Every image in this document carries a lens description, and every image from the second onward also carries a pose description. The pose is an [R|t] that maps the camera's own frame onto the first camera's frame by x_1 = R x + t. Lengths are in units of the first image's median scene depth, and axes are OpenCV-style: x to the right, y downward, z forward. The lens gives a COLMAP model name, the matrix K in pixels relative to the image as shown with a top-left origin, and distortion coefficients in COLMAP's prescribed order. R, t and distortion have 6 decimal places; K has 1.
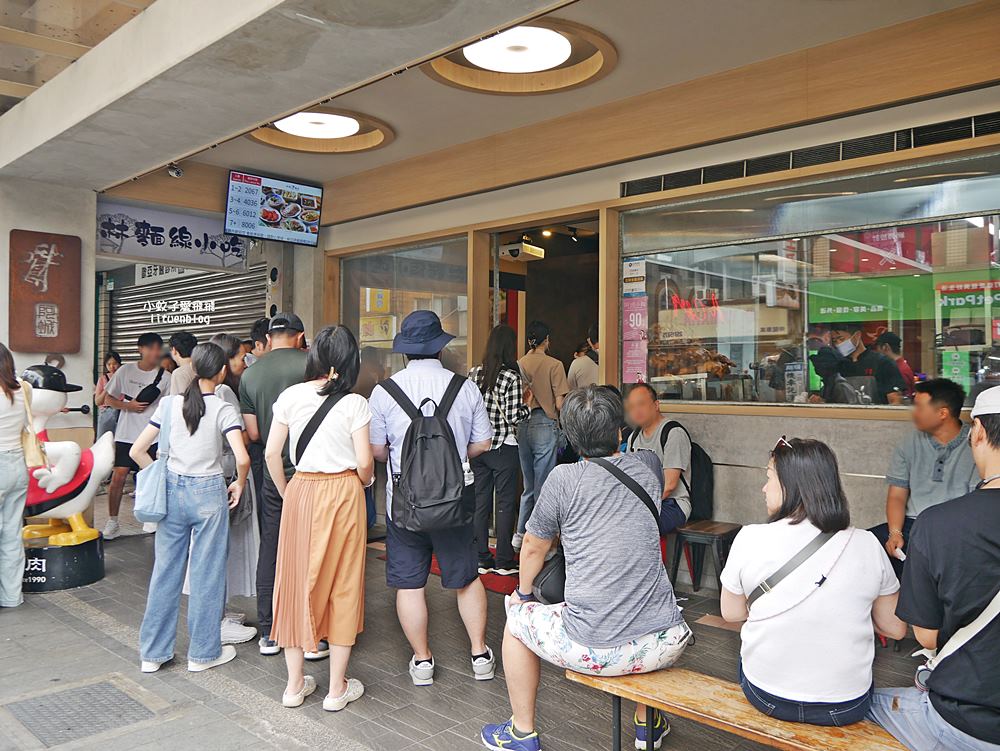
lens RADIAL K [[821.4, 0, 500.0], [0, 821.4, 375.5], [0, 0, 1]] dist [-0.005227, -0.001728]
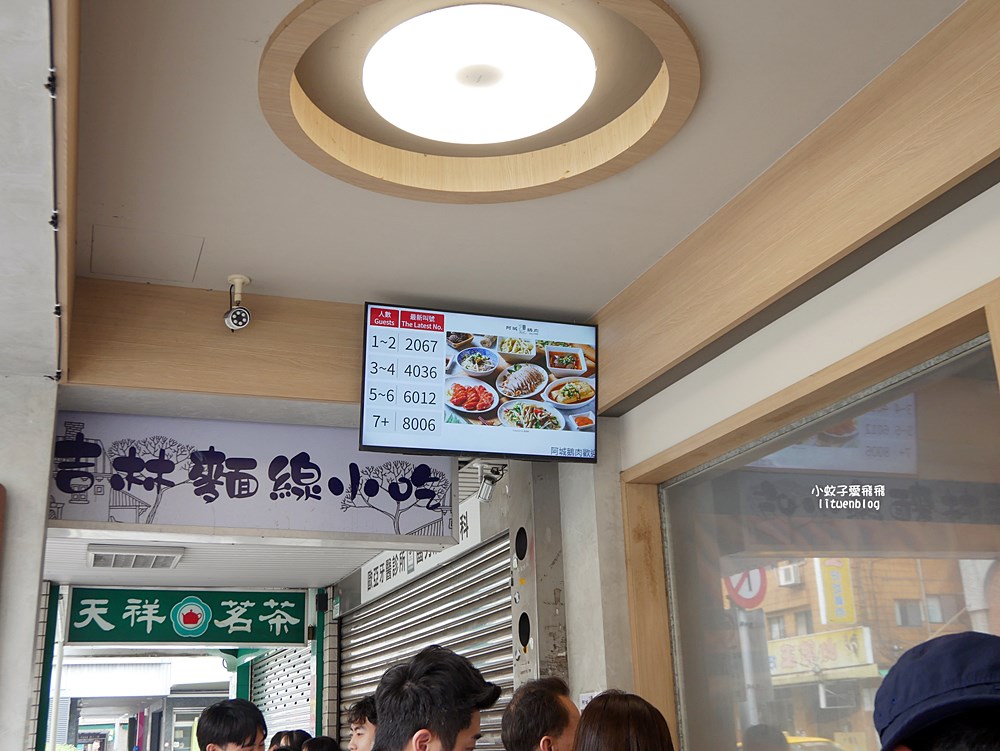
lens RADIAL K [[1095.2, 0, 500.0], [0, 1095.2, 375.5], [0, 0, 1]] dist [-0.000438, 0.004450]
pose [[0.899043, -0.175185, -0.401288, -0.037533], [0.045737, 0.949033, -0.311839, -0.028208], [0.435465, 0.262003, 0.861234, 0.507354]]
